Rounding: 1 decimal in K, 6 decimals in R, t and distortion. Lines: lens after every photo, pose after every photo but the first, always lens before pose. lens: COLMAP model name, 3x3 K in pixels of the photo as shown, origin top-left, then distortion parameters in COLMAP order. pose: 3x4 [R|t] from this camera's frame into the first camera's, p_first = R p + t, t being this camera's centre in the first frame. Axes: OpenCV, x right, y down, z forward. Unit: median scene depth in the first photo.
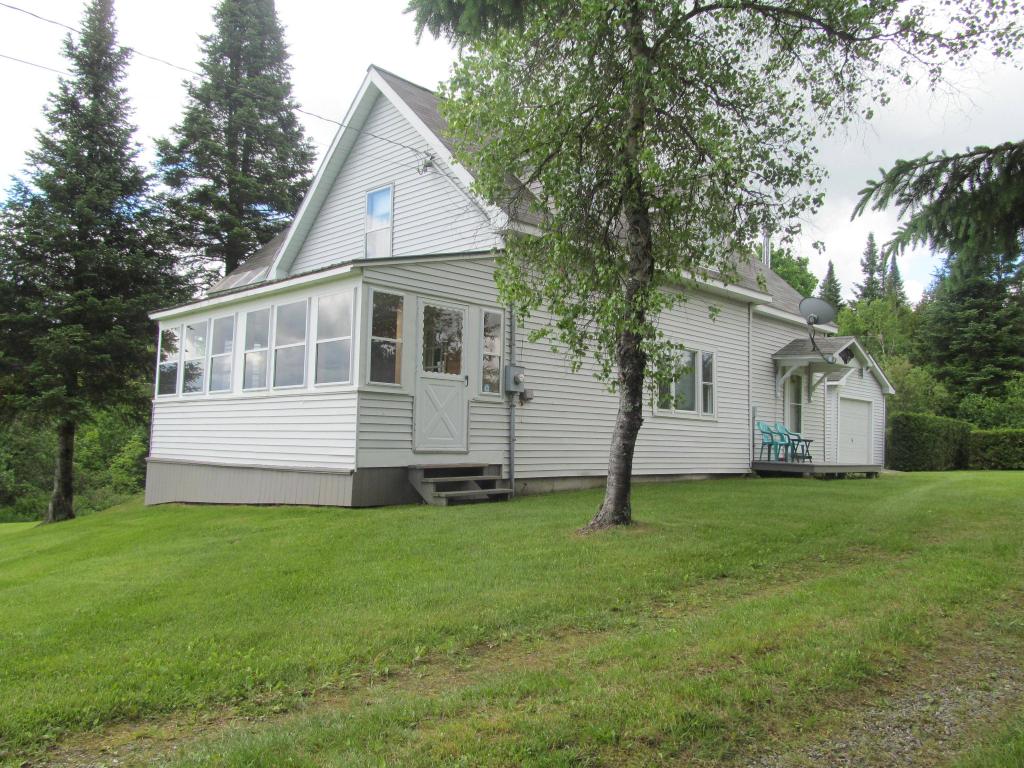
lens RADIAL K [[849.3, 0, 512.0], [0, 849.3, 384.0], [0, 0, 1]] dist [-0.052297, 0.010653]
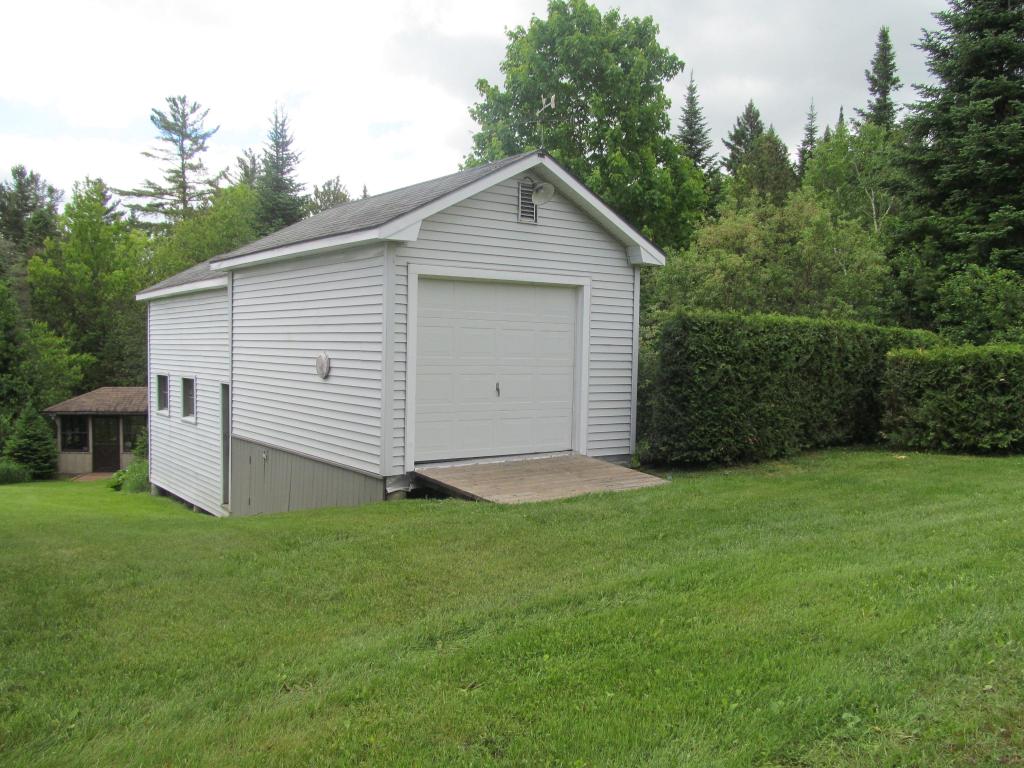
lens RADIAL K [[849.3, 0, 512.0], [0, 849.3, 384.0], [0, 0, 1]] dist [-0.052297, 0.010653]
pose [[0.991666, -0.018637, -0.127478, 0.435914], [0.033032, 0.993187, 0.111754, 0.020944], [0.124527, -0.115034, 0.985525, 0.595251]]
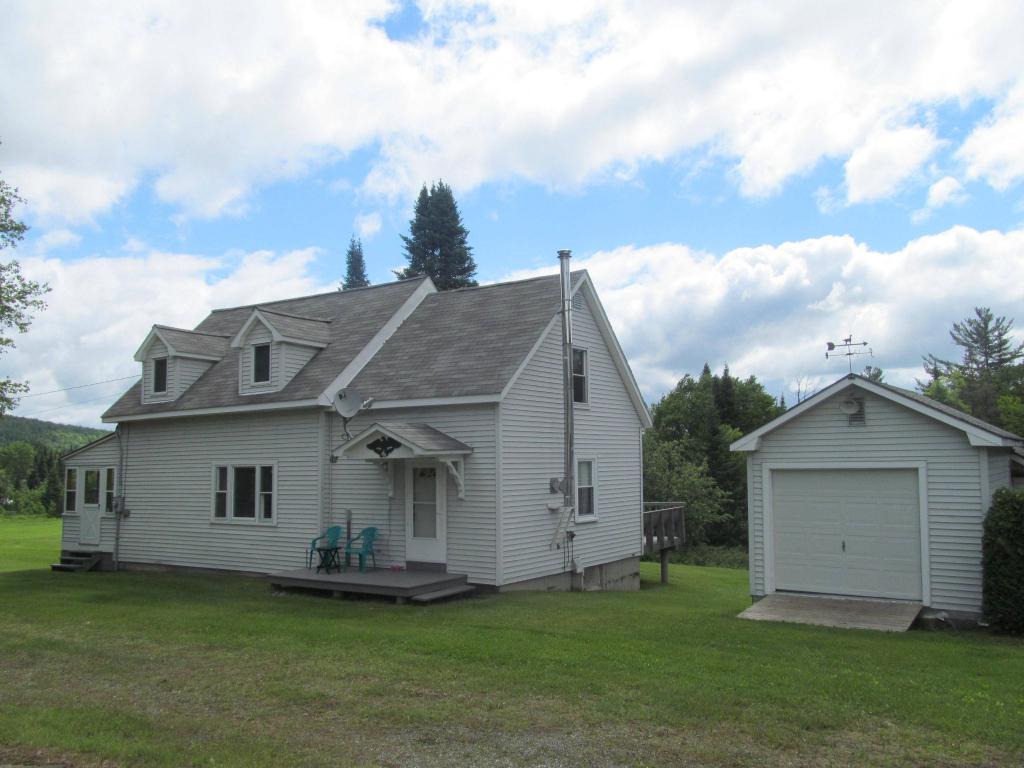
lens RADIAL K [[849.3, 0, 512.0], [0, 849.3, 384.0], [0, 0, 1]] dist [-0.052297, 0.010653]
pose [[0.185864, -0.121665, -0.975014, 0.846446], [0.091181, 0.990158, -0.106174, 0.002975], [0.978336, -0.069169, 0.195129, 0.666143]]
